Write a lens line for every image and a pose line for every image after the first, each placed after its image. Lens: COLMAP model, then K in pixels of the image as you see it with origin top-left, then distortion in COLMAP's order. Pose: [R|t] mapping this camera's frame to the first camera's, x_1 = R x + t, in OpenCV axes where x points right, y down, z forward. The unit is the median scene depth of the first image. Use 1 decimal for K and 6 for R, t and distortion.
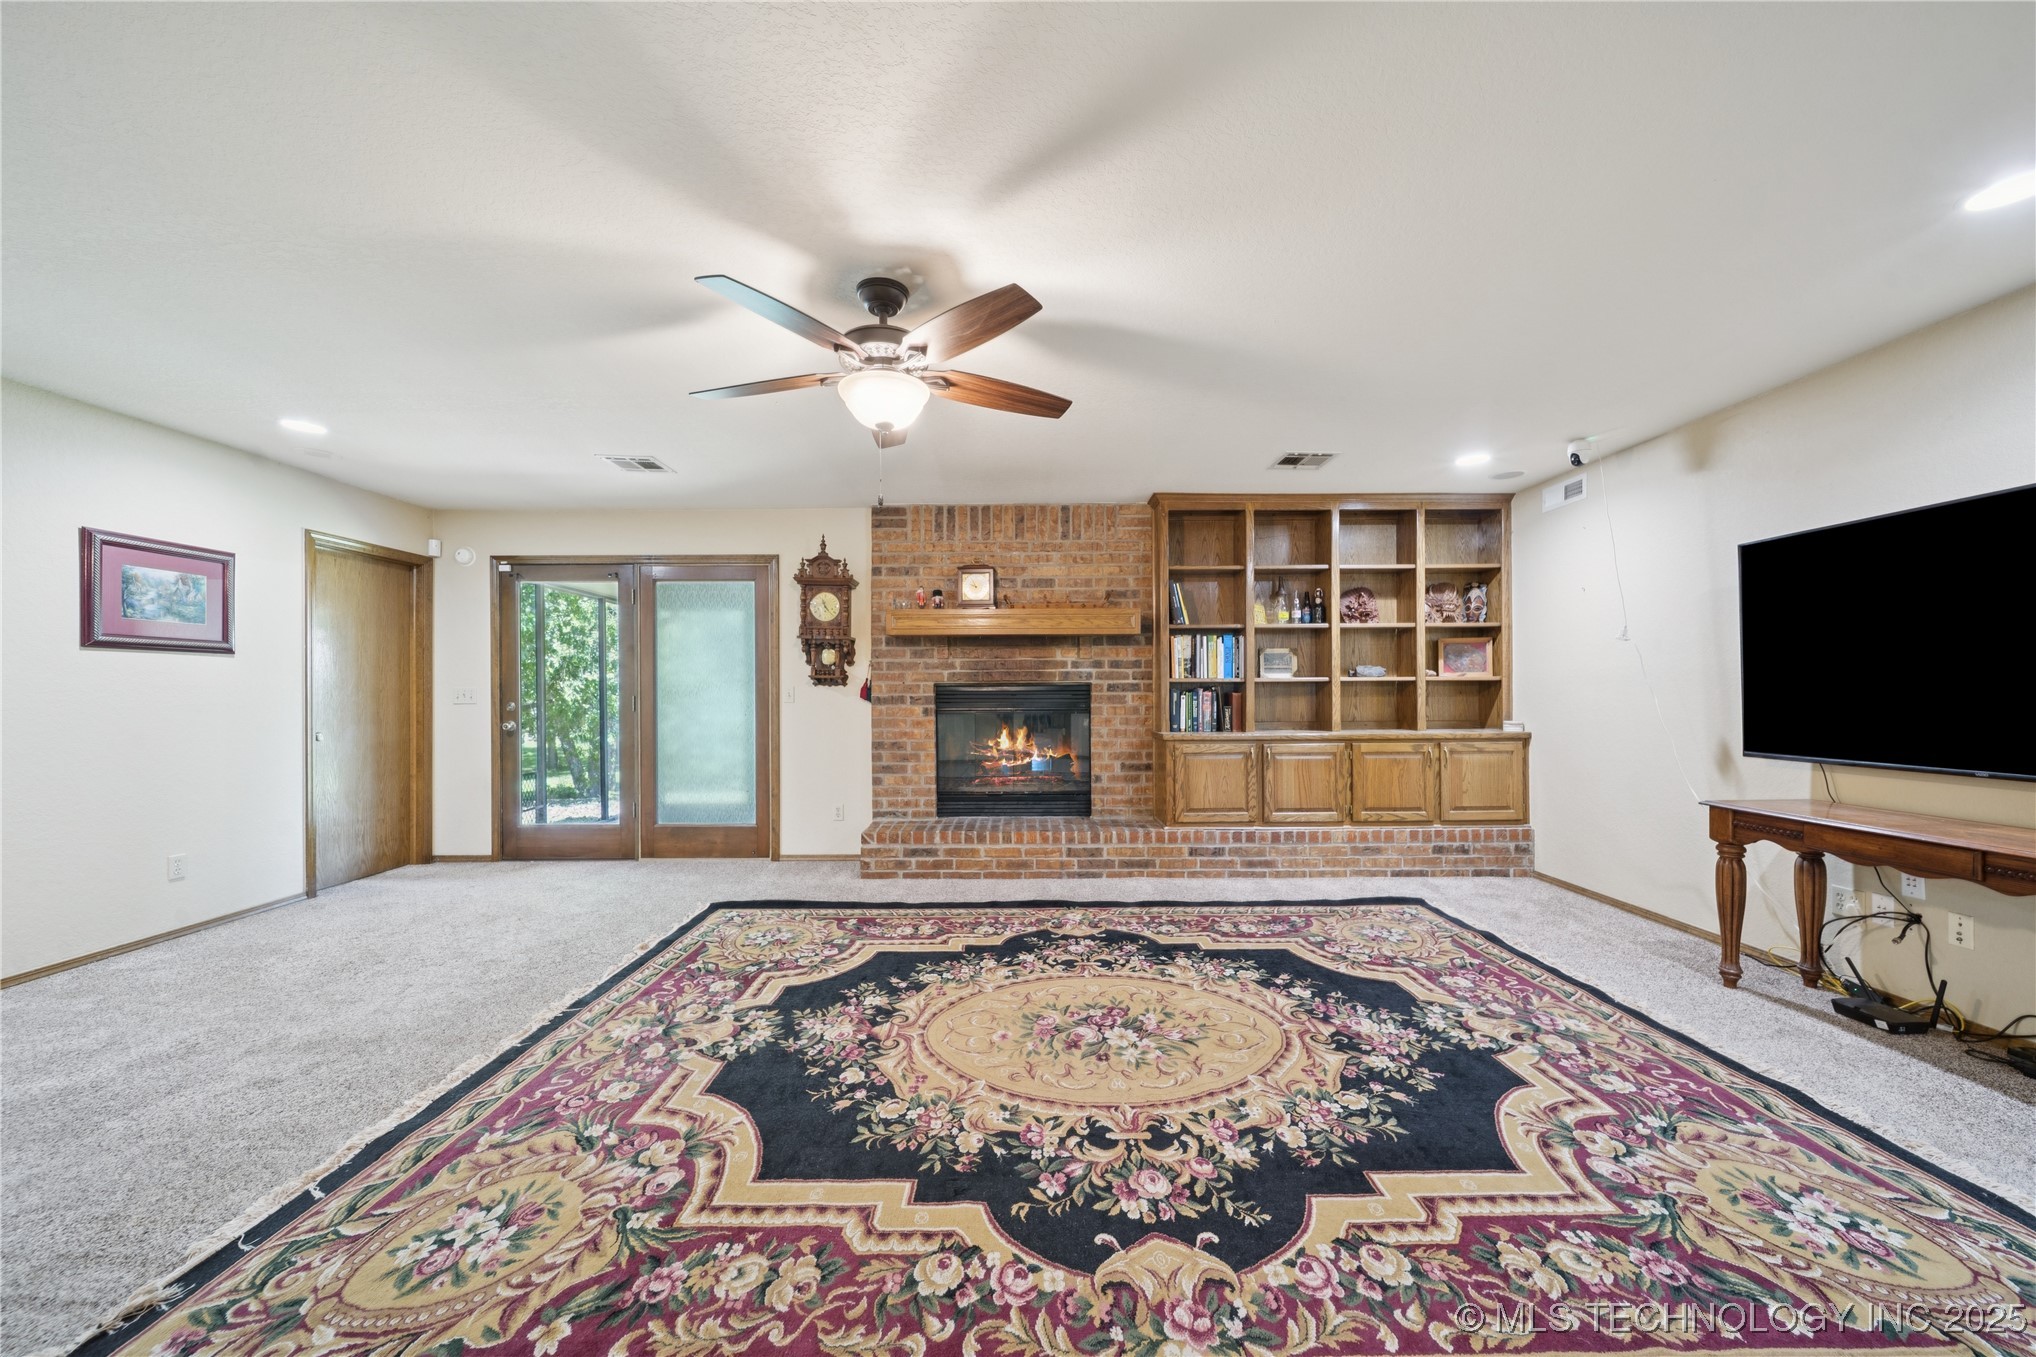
lens RADIAL K [[725.0, 0, 1018.0], [0, 725.0, 678.5], [0, 0, 1]] dist [0.002480, -0.002896]
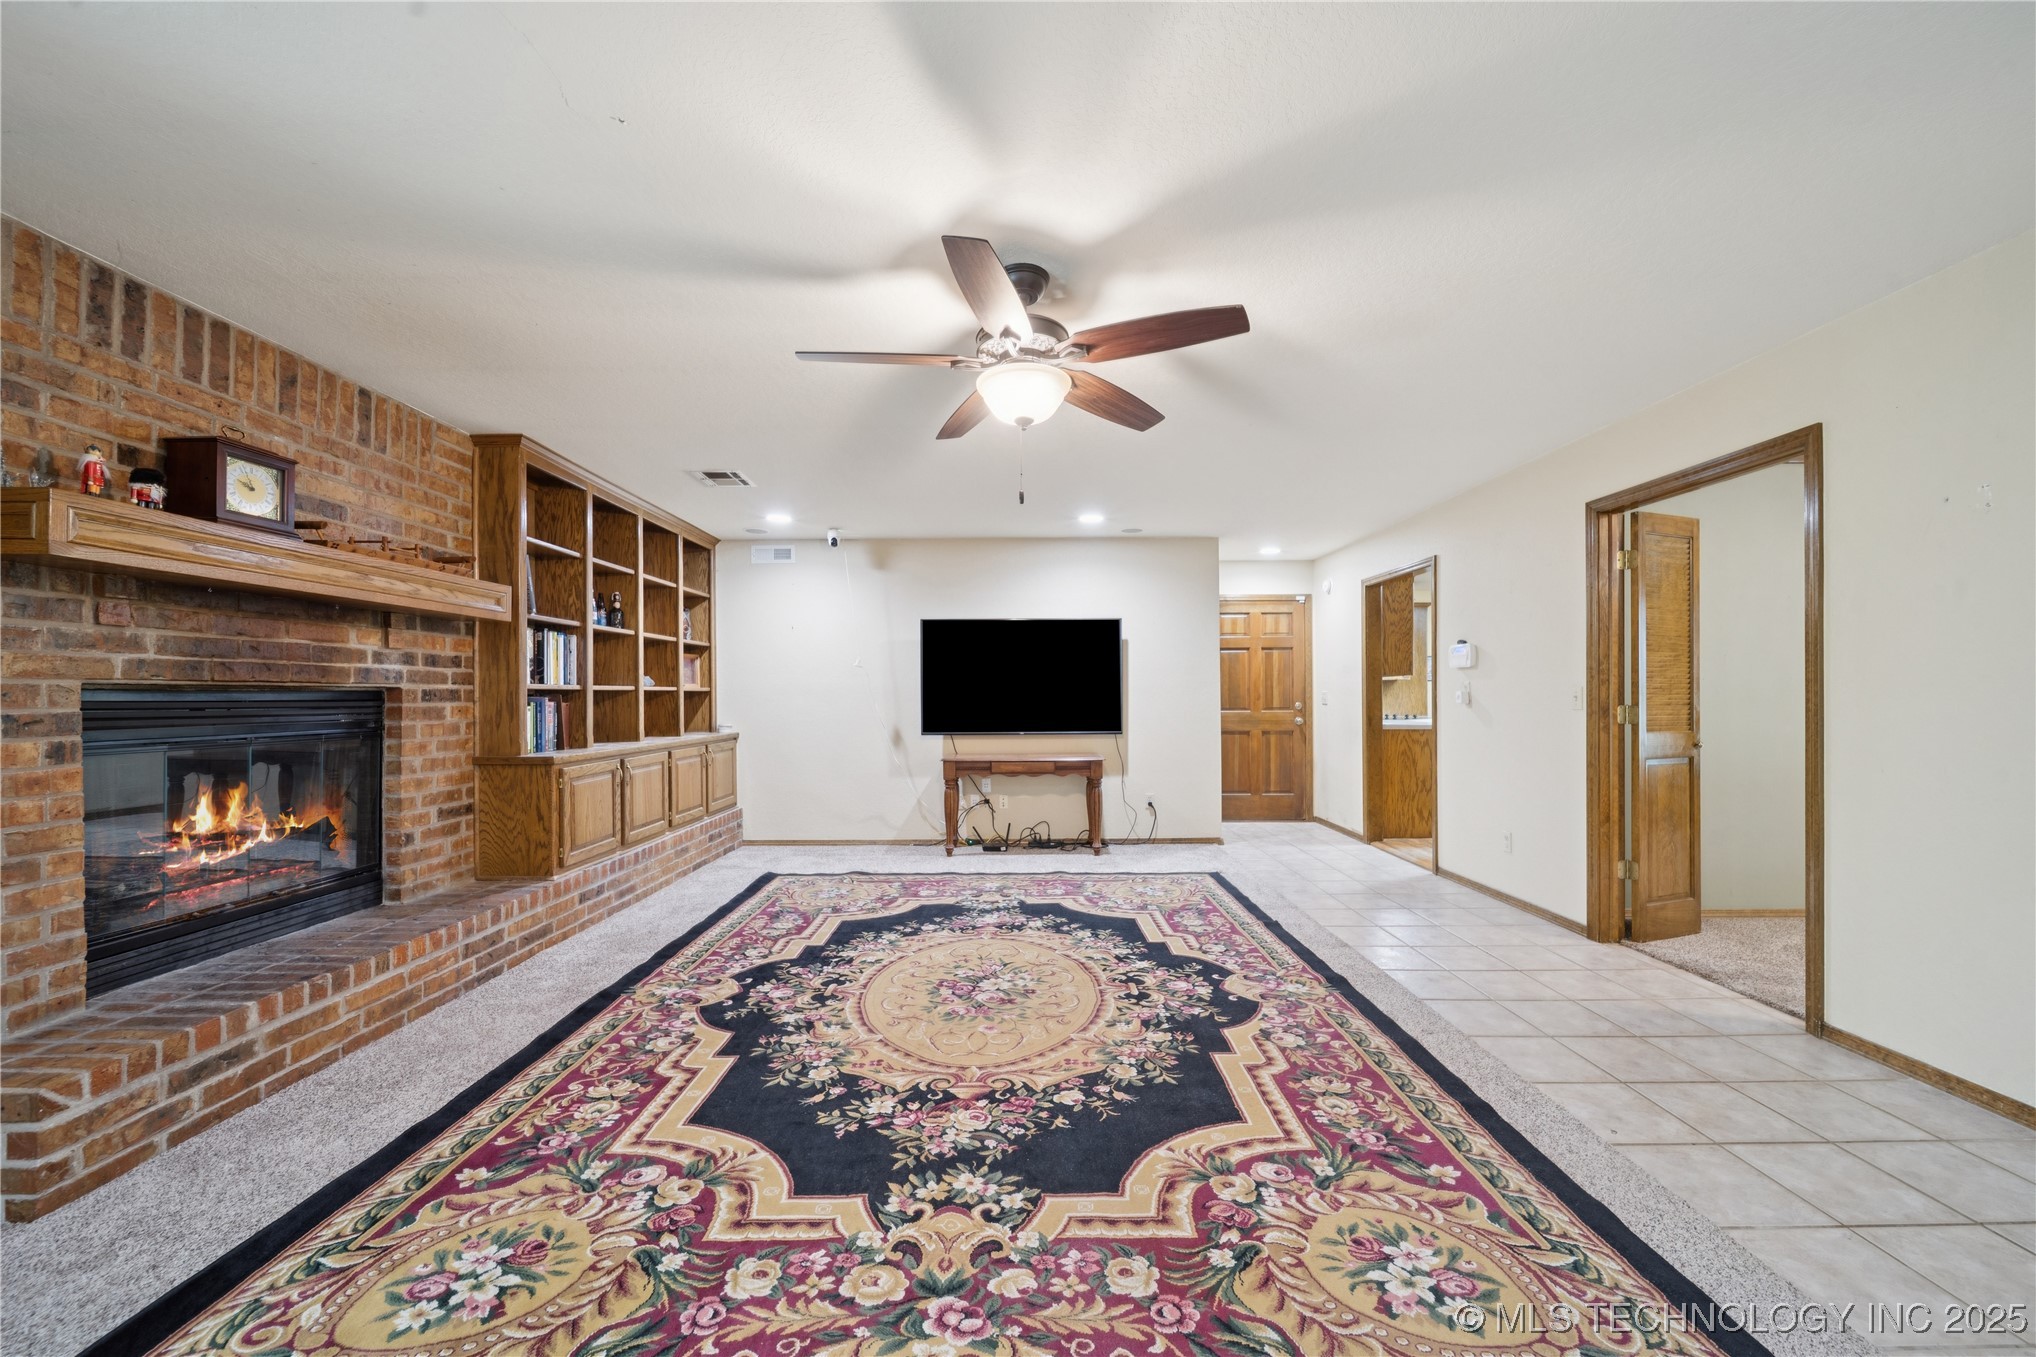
lens RADIAL K [[725.0, 0, 1018.0], [0, 725.0, 678.5], [0, 0, 1]] dist [0.002480, -0.002896]
pose [[0.013234, 0.028794, 0.999498, -0.839672], [-0.014295, 0.999489, -0.028604, 0.013222], [-0.999810, -0.013909, 0.013639, 0.737423]]
